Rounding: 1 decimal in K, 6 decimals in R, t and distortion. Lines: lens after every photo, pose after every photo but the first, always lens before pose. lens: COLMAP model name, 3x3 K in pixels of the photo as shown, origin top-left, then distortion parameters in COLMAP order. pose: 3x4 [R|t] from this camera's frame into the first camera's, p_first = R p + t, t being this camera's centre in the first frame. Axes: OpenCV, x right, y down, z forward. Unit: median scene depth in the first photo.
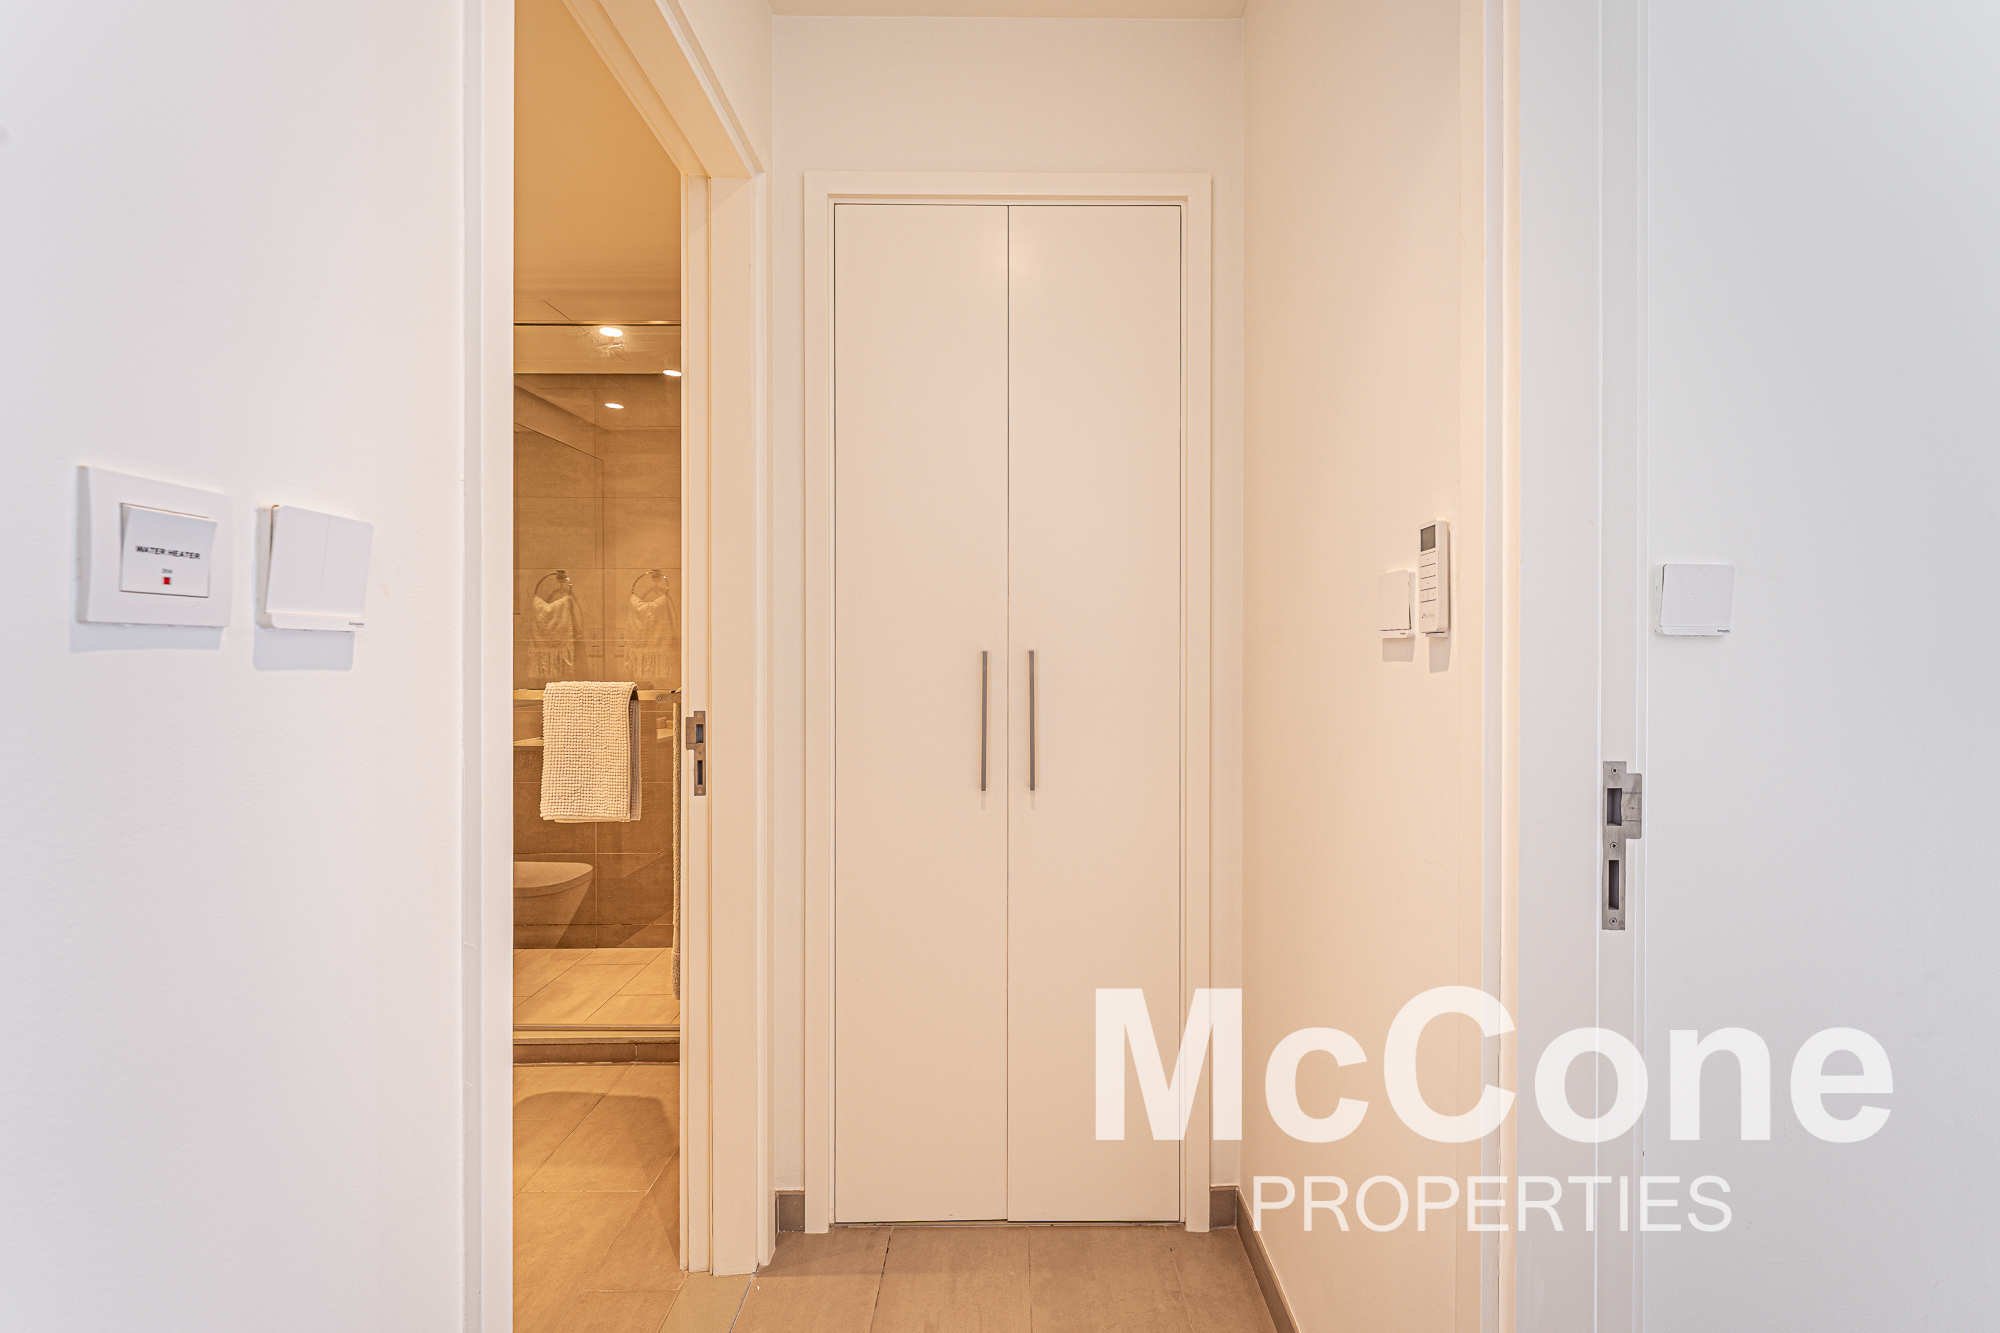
lens RADIAL K [[840.2, 0, 1000.0], [0, 840.2, 666.5], [0, 0, 1]] dist [-0.000163, -0.000120]
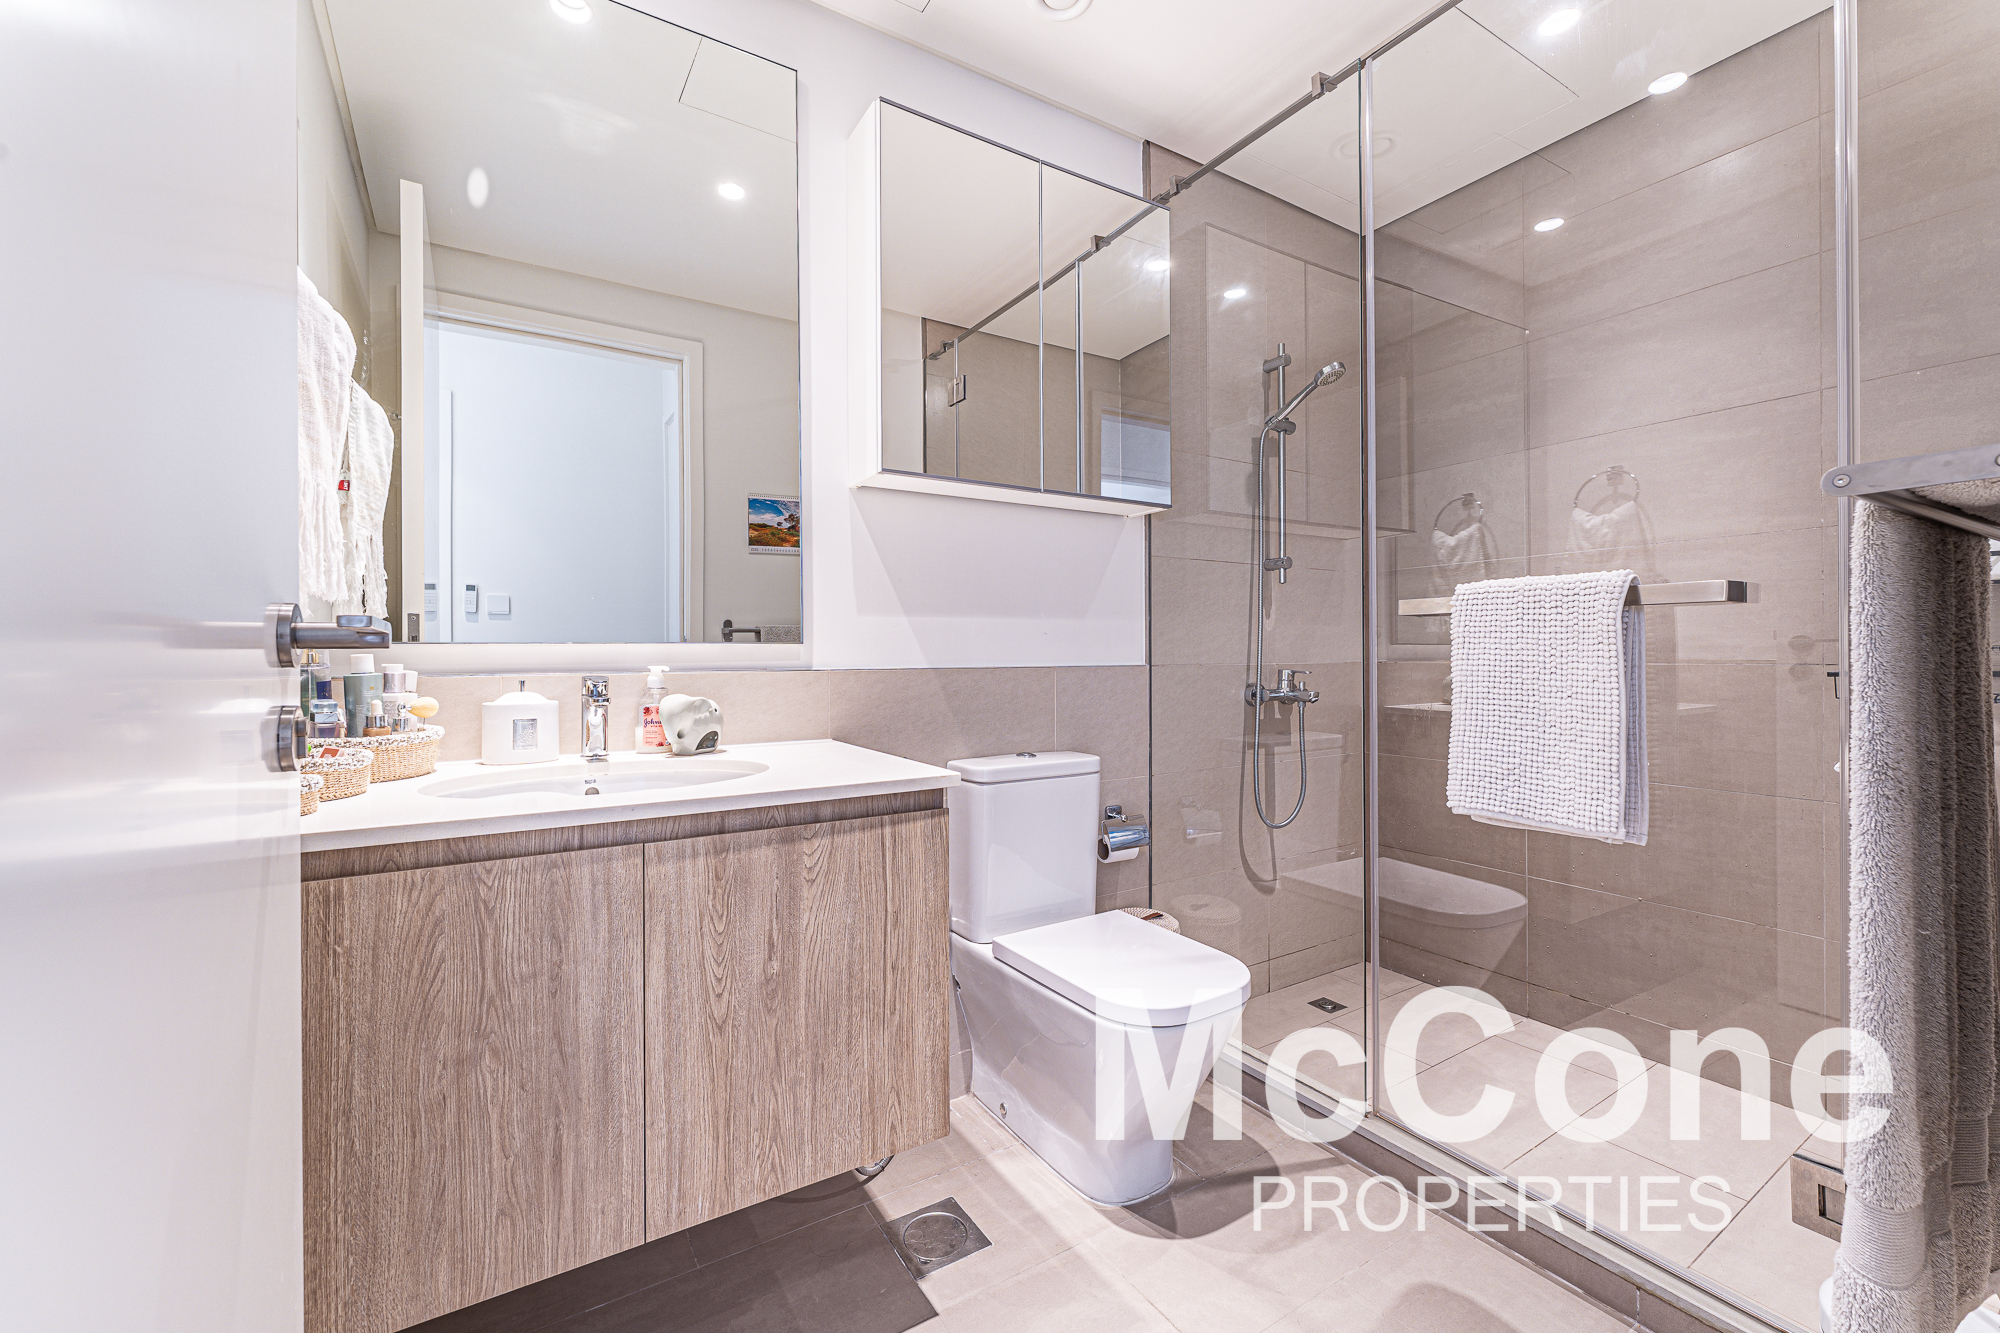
lens RADIAL K [[827.2, 0, 978.7], [0, 827.2, 643.4], [0, 0, 1]] dist [-0.000963, -0.000238]
pose [[0.532607, -0.013109, -0.846261, -0.123613], [-0.004811, 0.999817, -0.018515, 0.041011], [0.846349, 0.013933, 0.532446, 0.221698]]
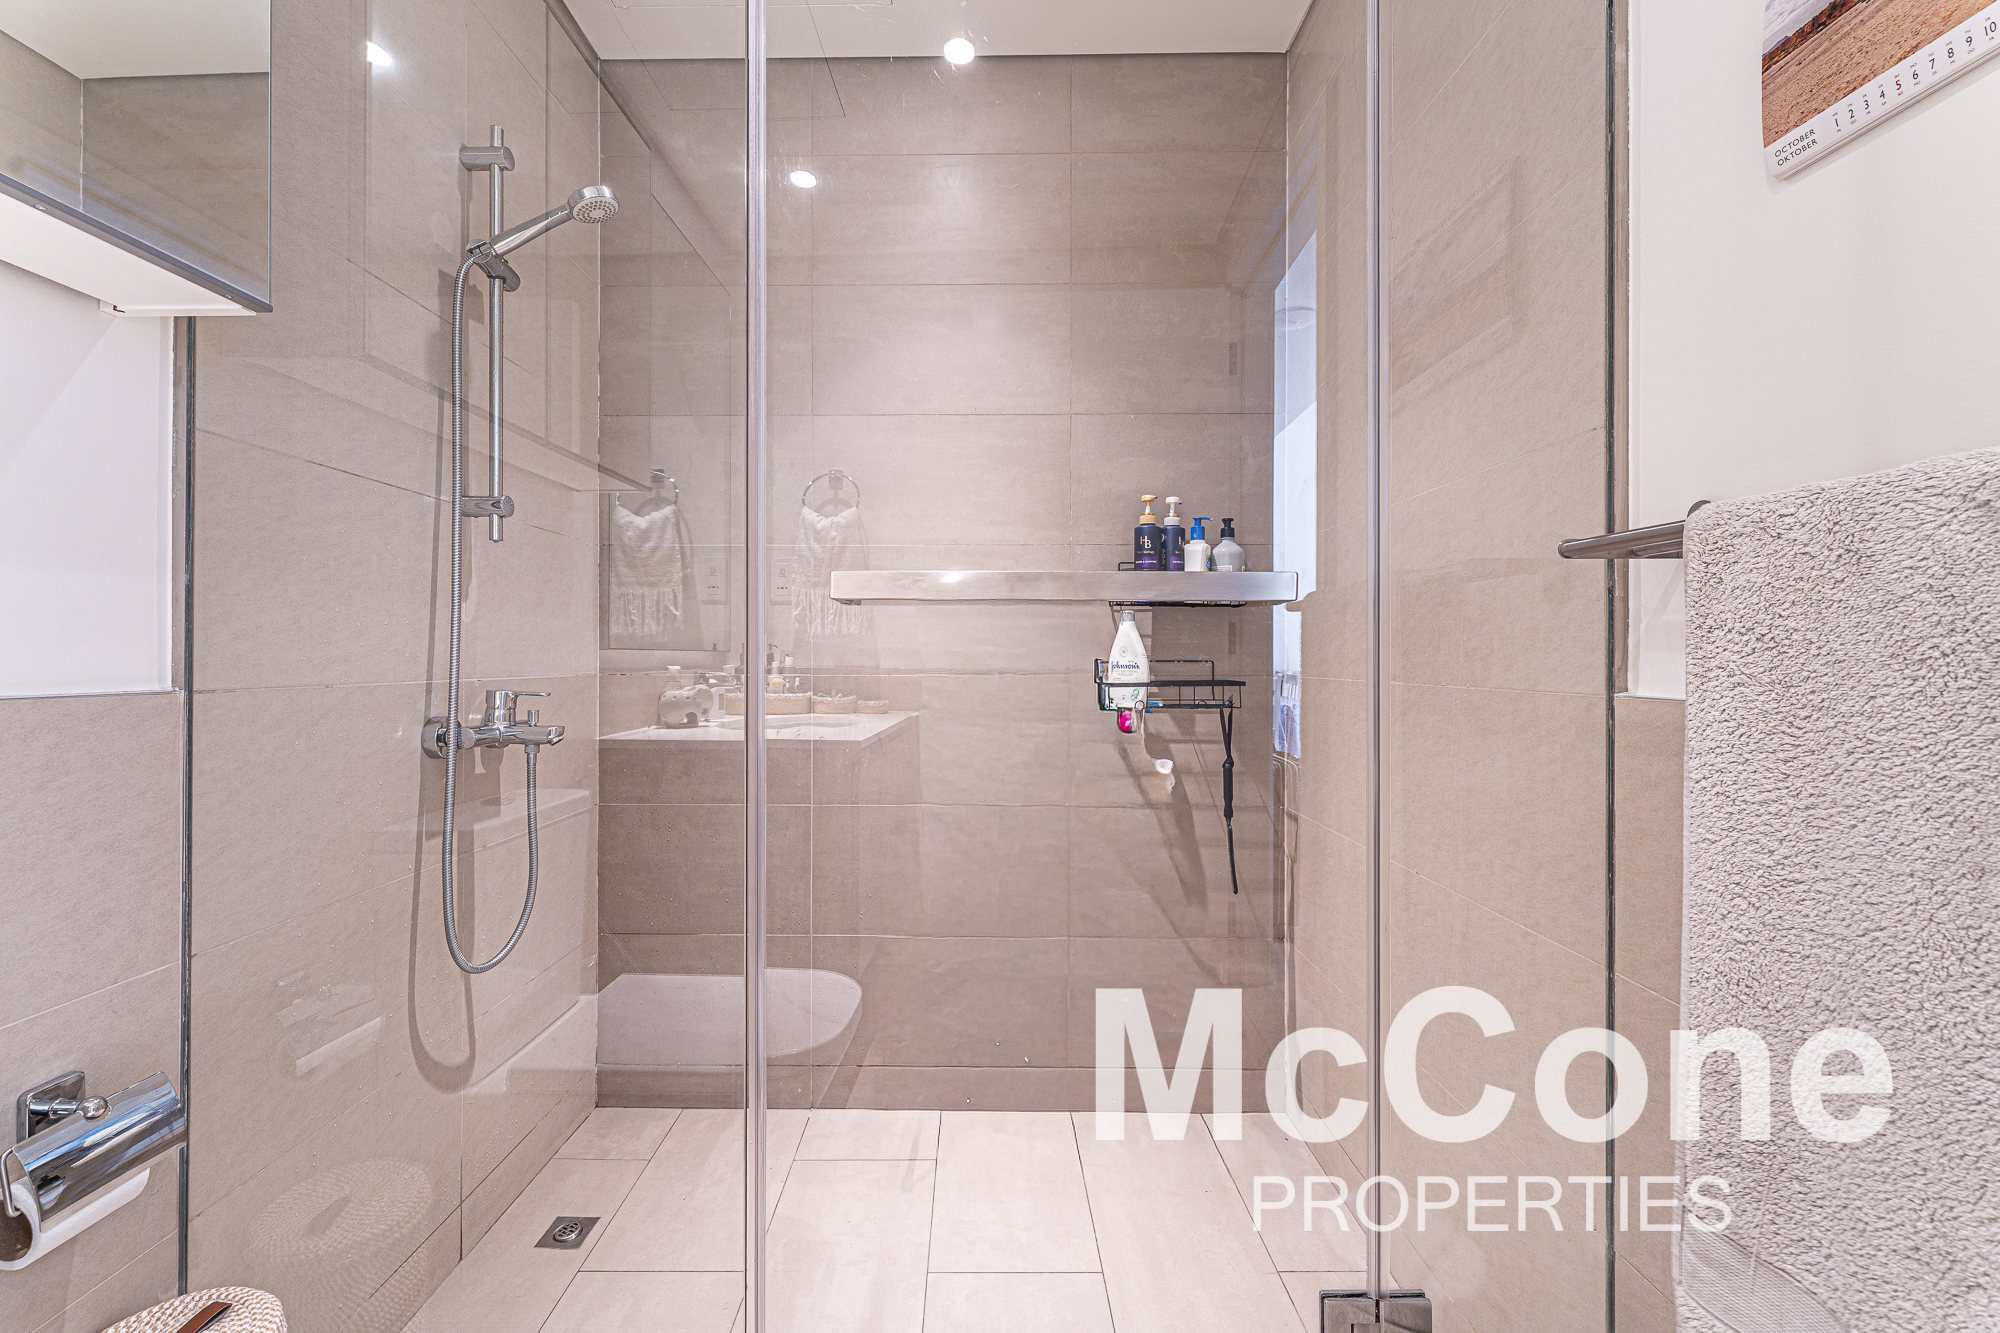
lens RADIAL K [[816.2, 0, 994.1], [0, 816.2, 659.5], [0, 0, 1]] dist [-0.000576, -0.000764]
pose [[0.999958, 0.002882, 0.008698, -0.295895], [-0.002786, 0.999934, -0.011111, 0.038435], [-0.008729, 0.011087, 0.999900, 0.373632]]
